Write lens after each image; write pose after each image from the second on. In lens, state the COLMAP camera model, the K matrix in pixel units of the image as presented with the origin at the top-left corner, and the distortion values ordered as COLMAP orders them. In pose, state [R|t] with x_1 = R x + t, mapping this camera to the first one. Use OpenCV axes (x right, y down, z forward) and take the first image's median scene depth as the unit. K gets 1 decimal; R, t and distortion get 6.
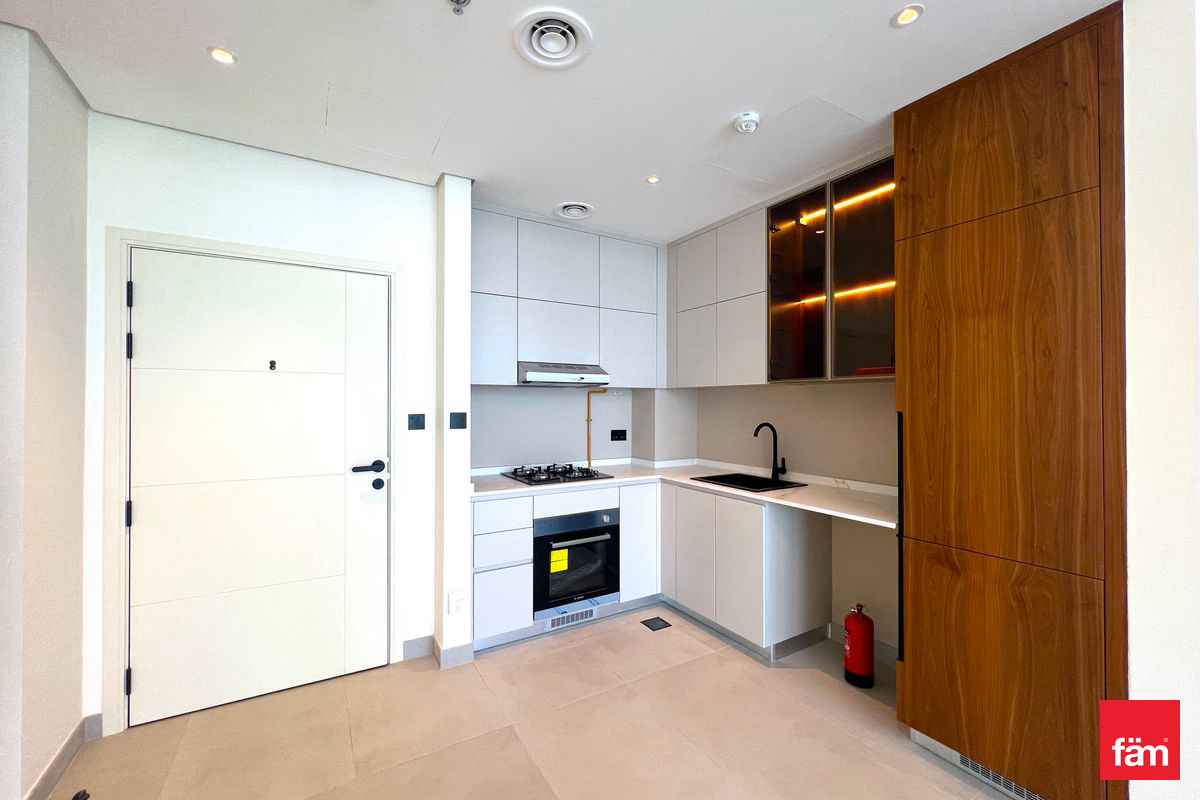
lens RADIAL K [[480.8, 0, 599.5], [0, 480.8, 405.0], [0, 0, 1]] dist [-0.002284, 0.001318]
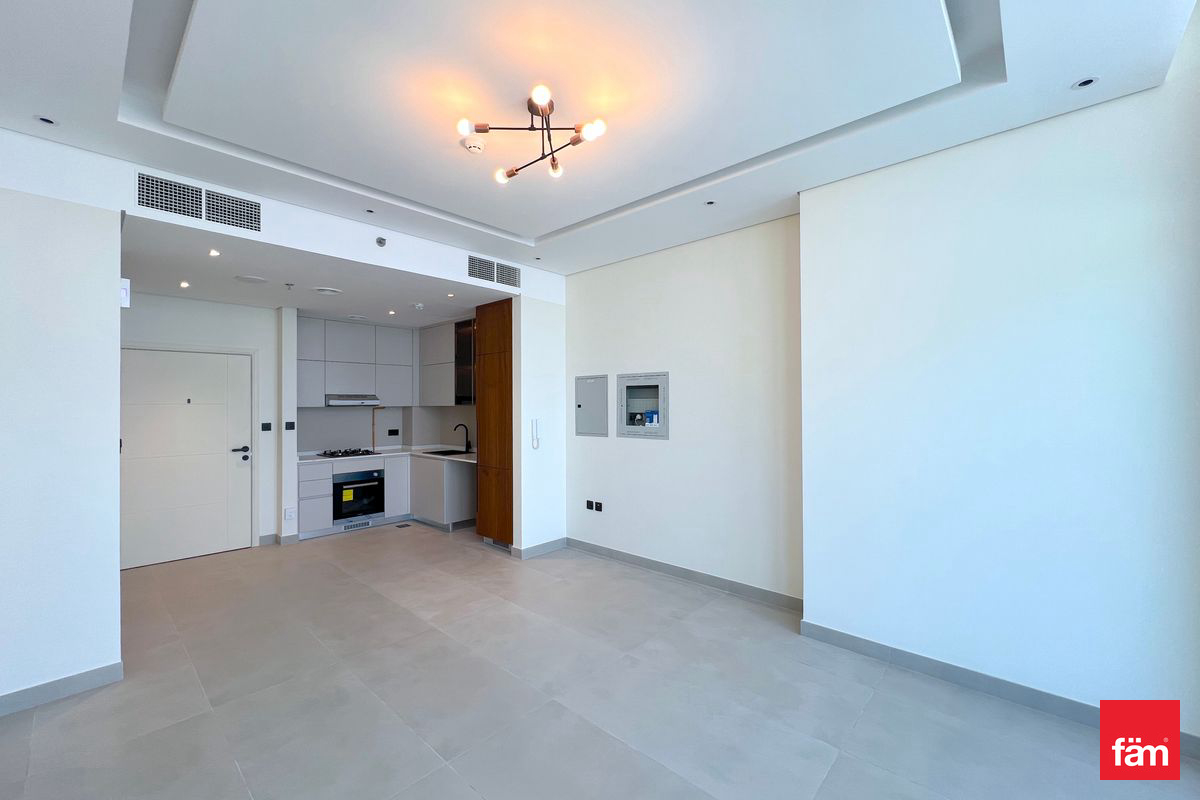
lens RADIAL K [[480.8, 0, 596.6], [0, 480.8, 401.2], [0, 0, 1]] dist [-0.002284, 0.001318]
pose [[0.959741, -0.006806, 0.280805, 0.343070], [0.010383, 0.999883, -0.011253, -0.031985], [-0.280696, 0.013715, 0.959699, -1.186436]]
